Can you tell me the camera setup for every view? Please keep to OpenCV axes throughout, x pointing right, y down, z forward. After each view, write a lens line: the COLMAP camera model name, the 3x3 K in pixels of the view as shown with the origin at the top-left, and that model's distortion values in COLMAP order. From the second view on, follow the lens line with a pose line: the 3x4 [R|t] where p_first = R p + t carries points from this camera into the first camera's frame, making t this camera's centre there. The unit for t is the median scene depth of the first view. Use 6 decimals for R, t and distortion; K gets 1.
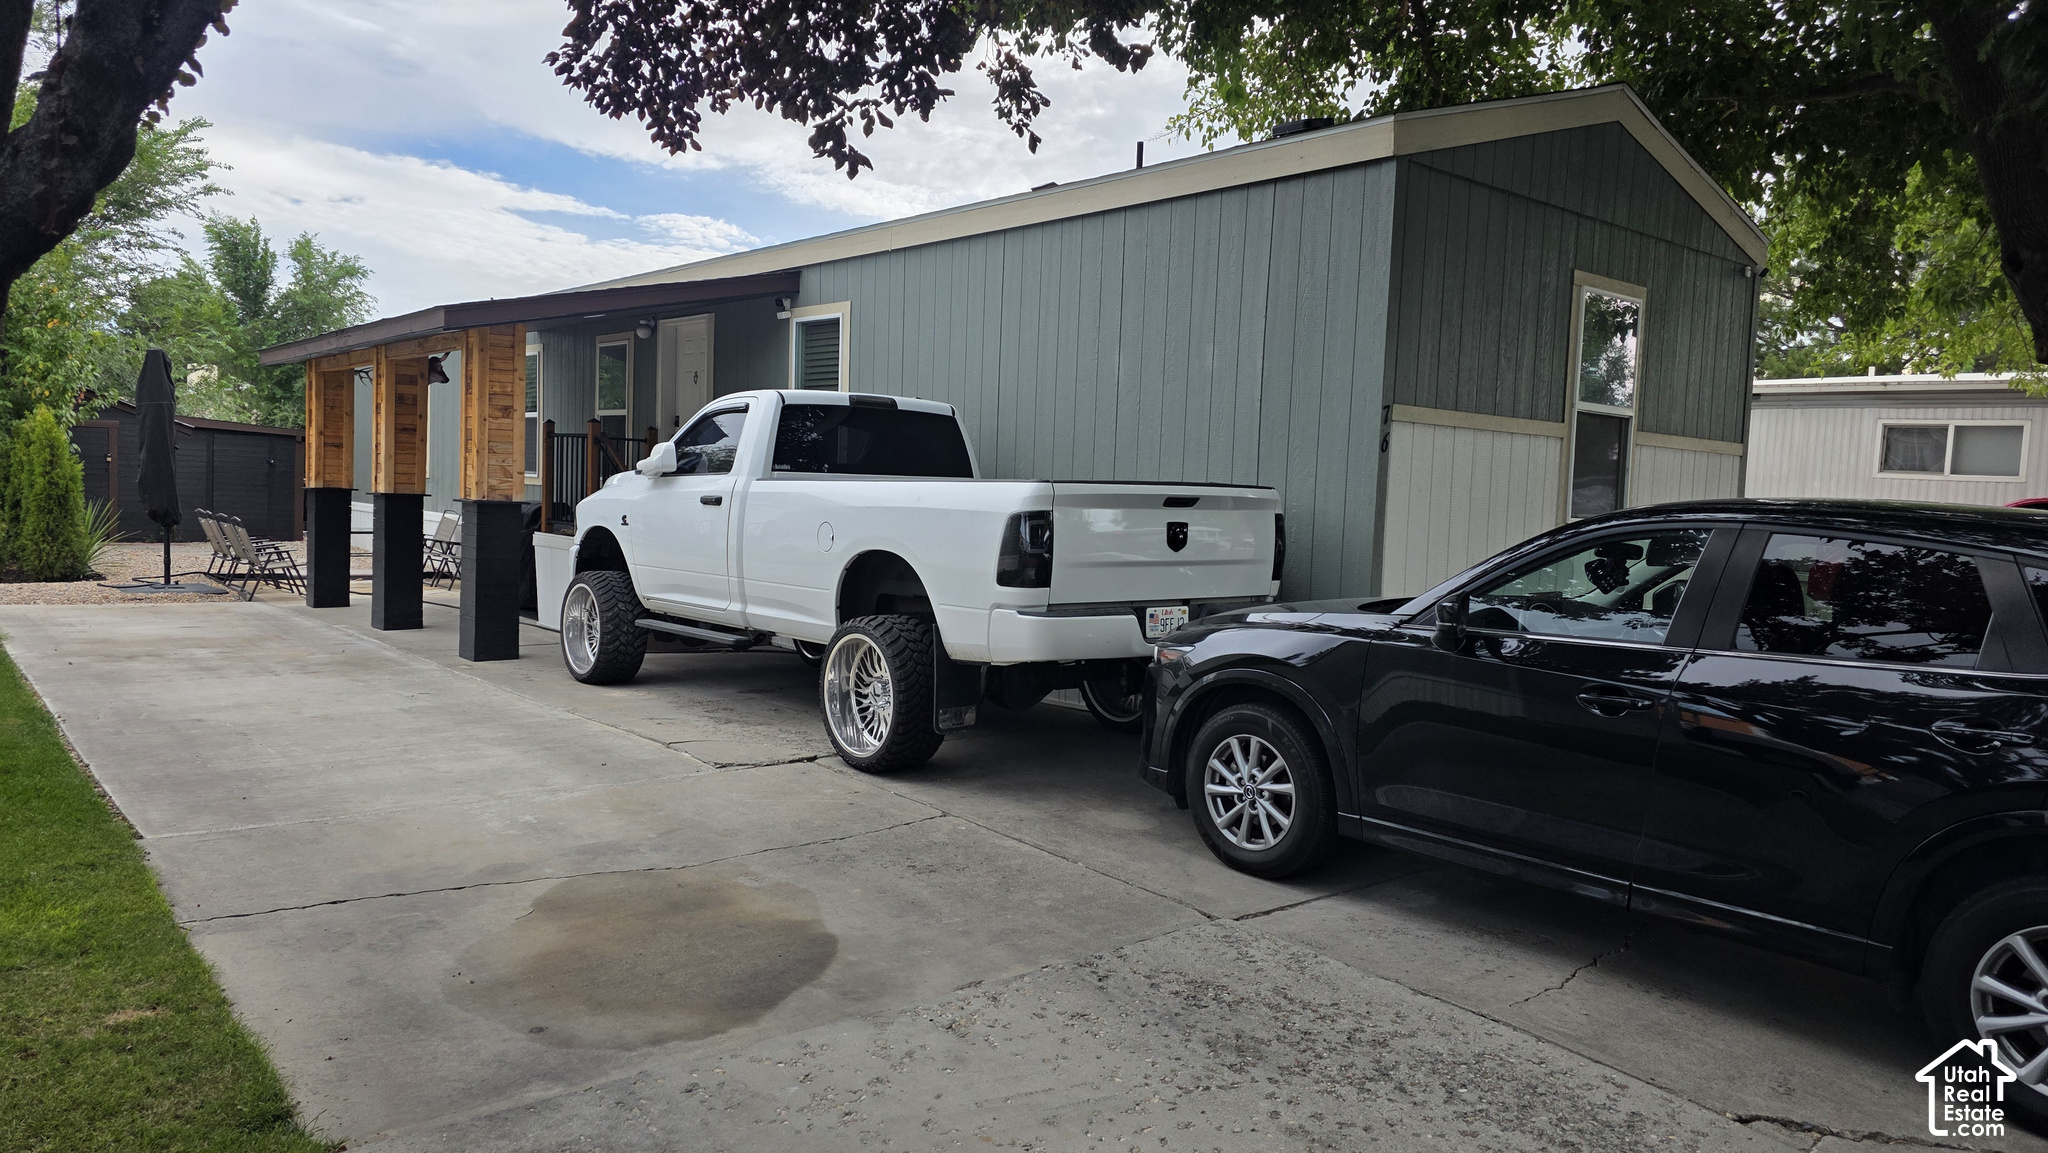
lens RADIAL K [[1370.9, 0, 1000.3], [0, 1370.9, 570.6], [0, 0, 1]] dist [0.084513, -0.083411]
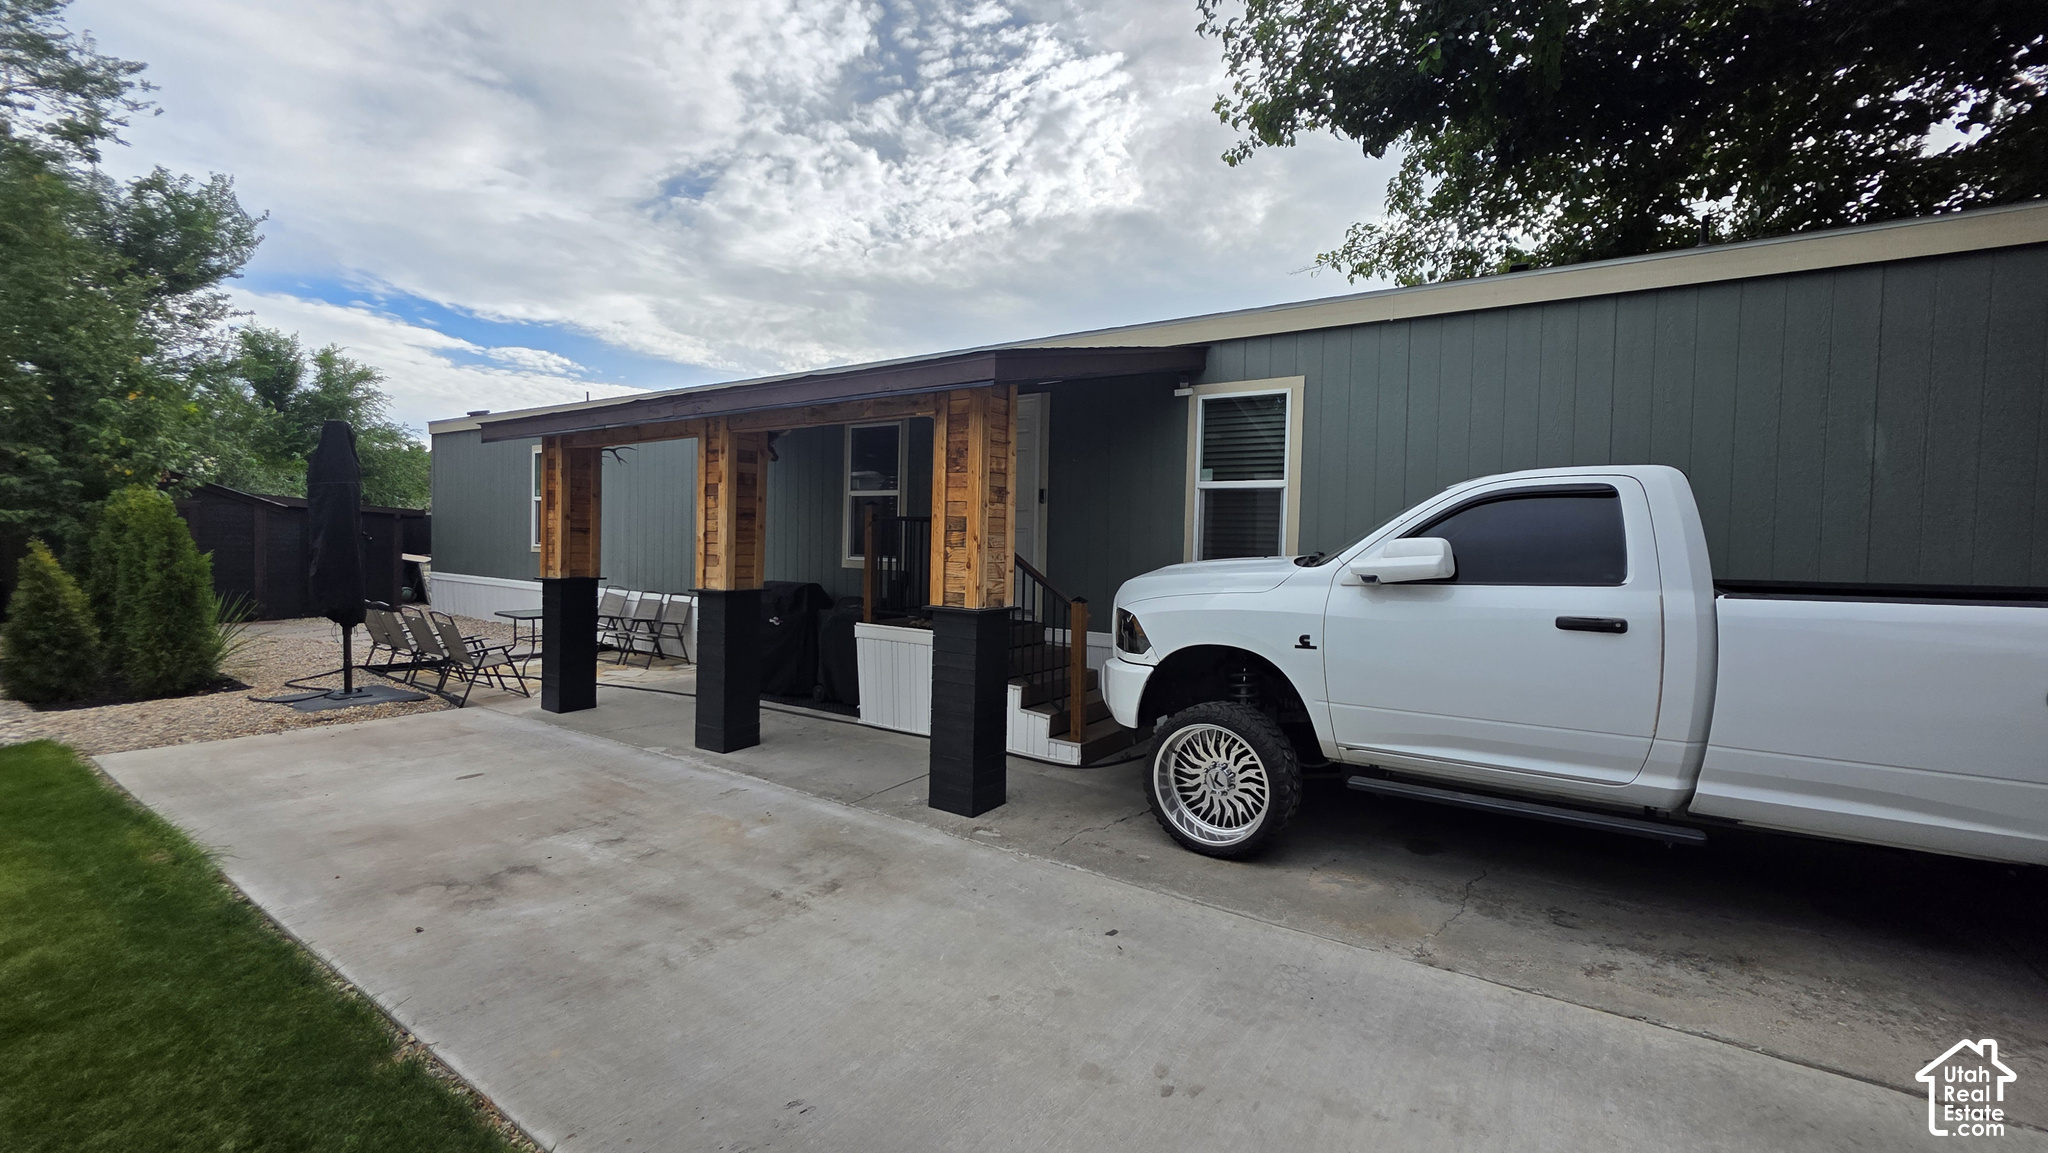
lens RADIAL K [[818.3, 0, 1027.7], [0, 818.3, 569.2], [0, 0, 1]] dist [0.000248, -0.000271]
pose [[0.955858, -0.024621, 0.292796, -0.334968], [0.030308, 0.999430, -0.014901, -0.045474], [-0.292262, 0.023117, 0.956059, 0.385778]]
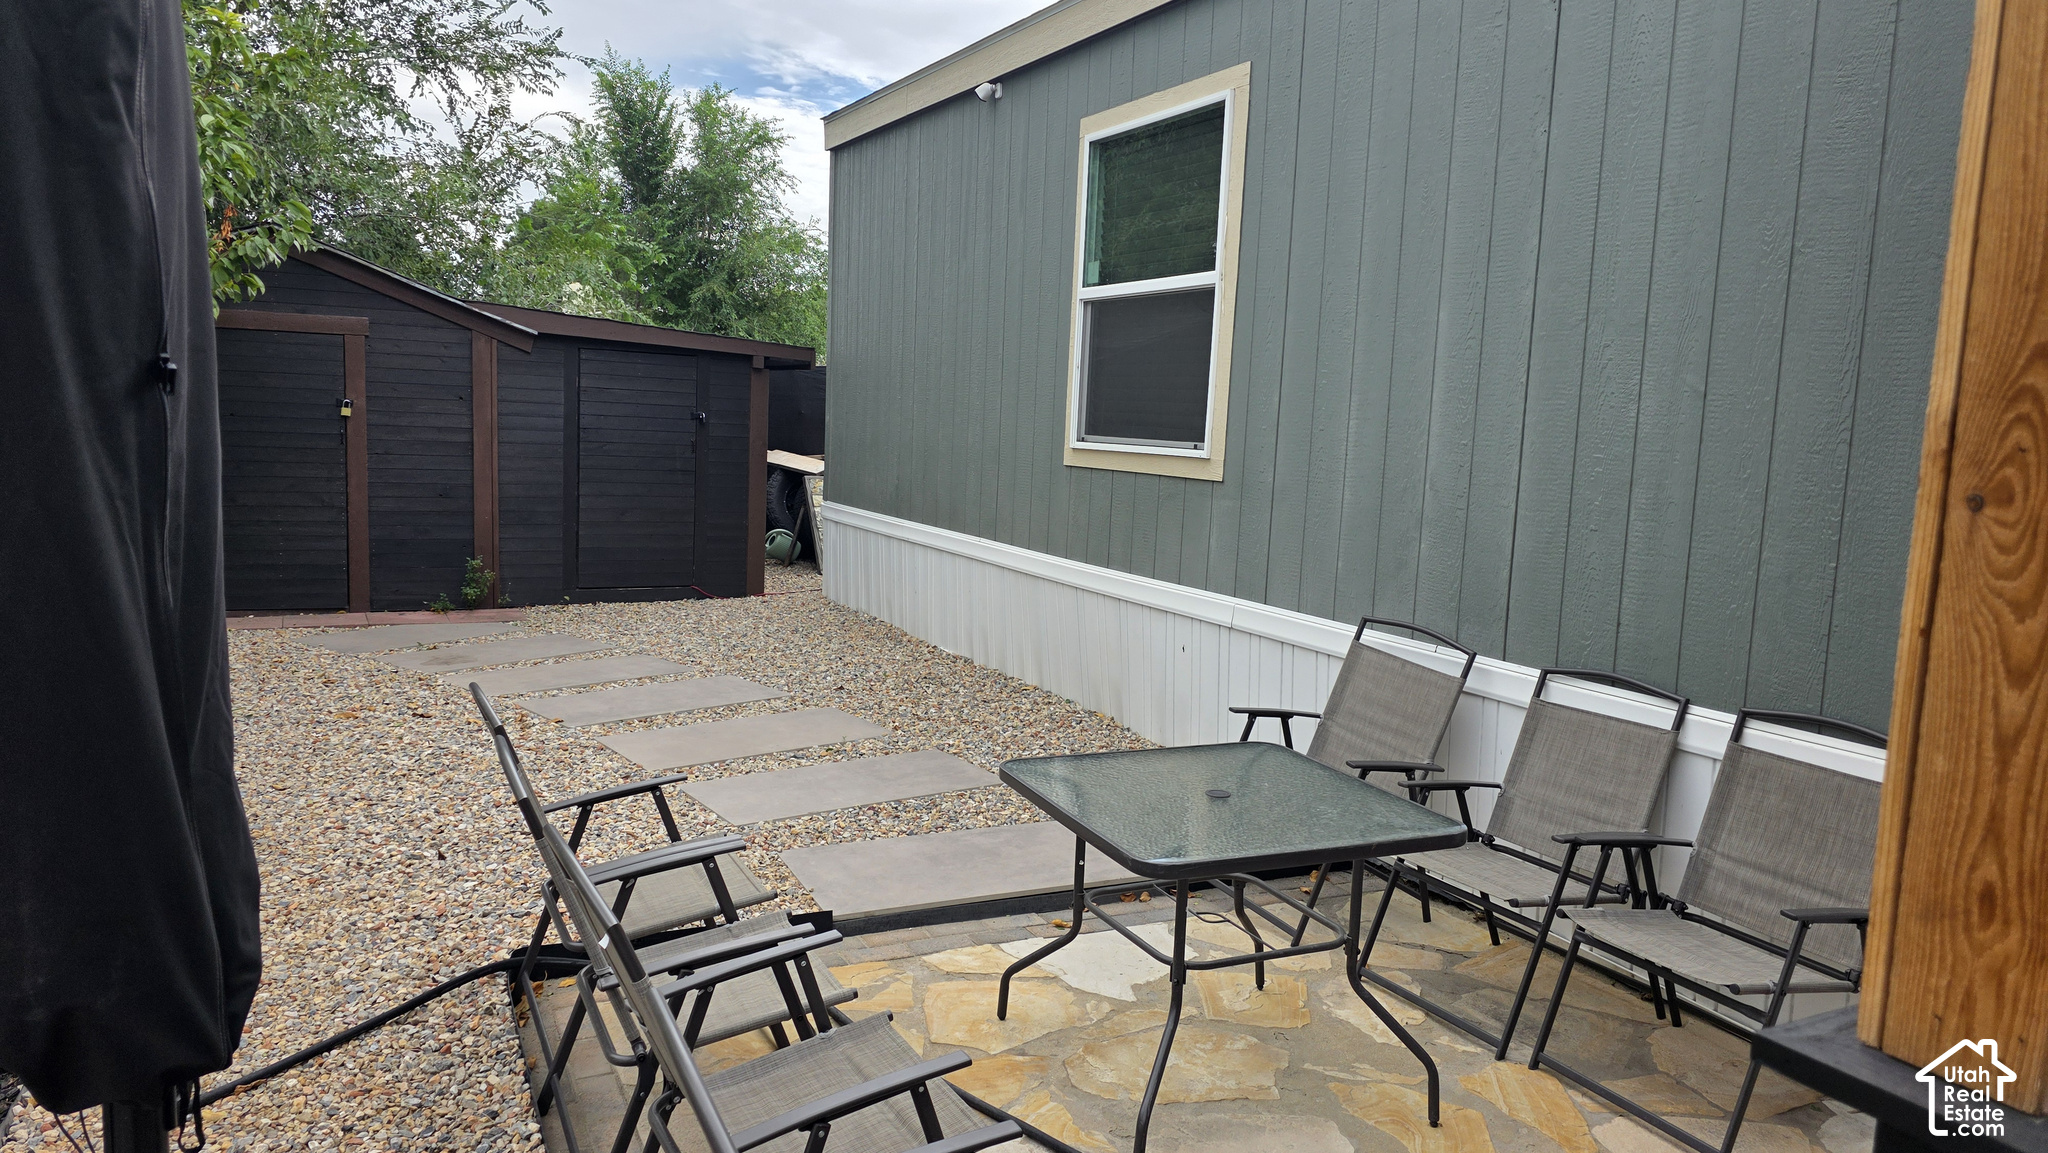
lens RADIAL K [[1248.6, 0, 1024.0], [0, 1248.6, 576.5], [0, 0, 1]] dist [-0.000511, -0.056287]
pose [[0.982051, 0.034140, -0.185499, -0.518469], [-0.021377, 0.997291, 0.070376, -0.084223], [0.187400, -0.065148, 0.980121, 0.938265]]
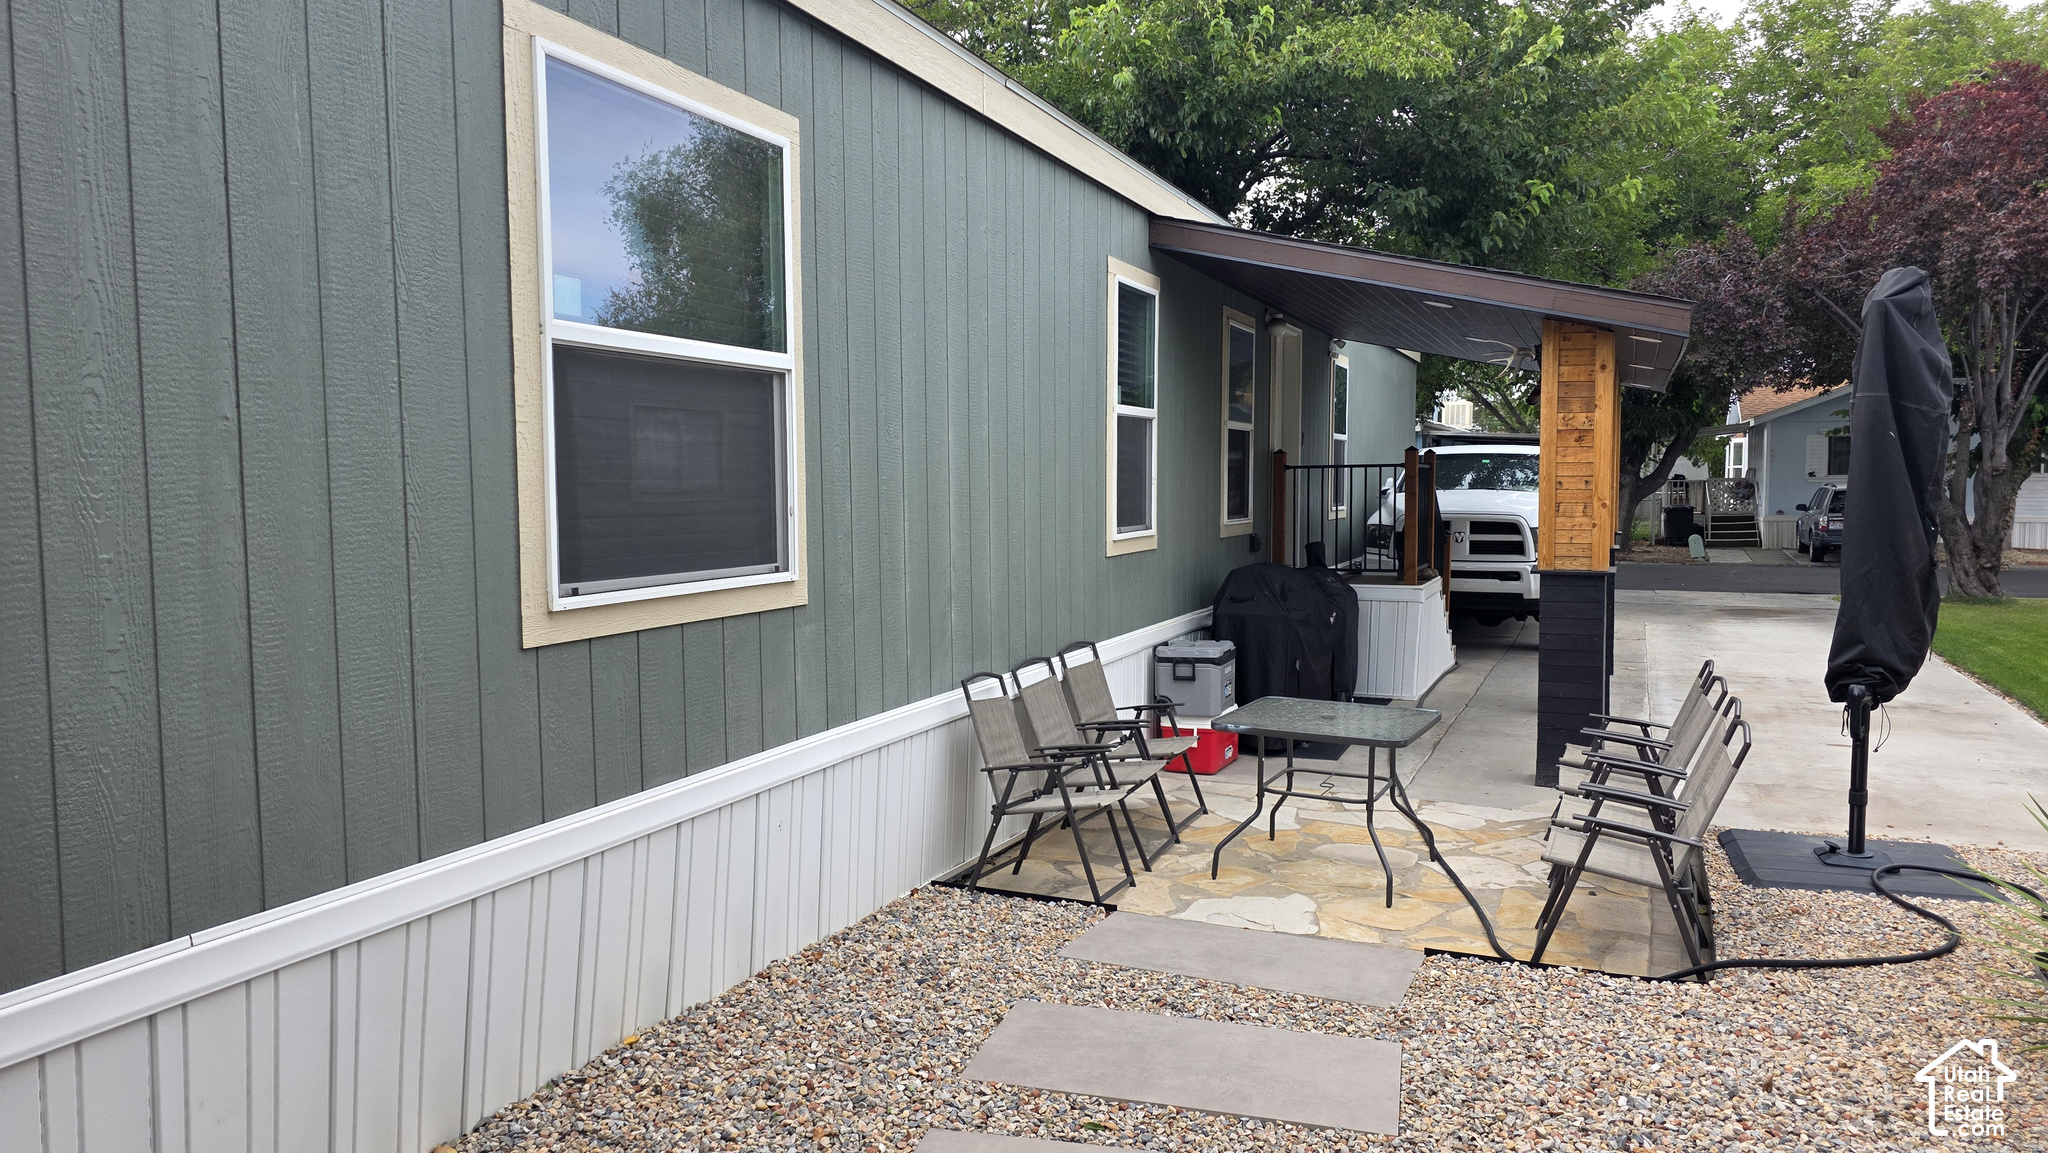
lens RADIAL K [[1370.9, 0, 1000.3], [0, 1370.9, 570.6], [0, 0, 1]] dist [0.084513, -0.083411]
pose [[-0.443079, -0.077629, 0.893115, -0.866482], [0.051349, 0.992410, 0.111735, -0.133043], [-0.895011, 0.095368, -0.435730, 1.430540]]
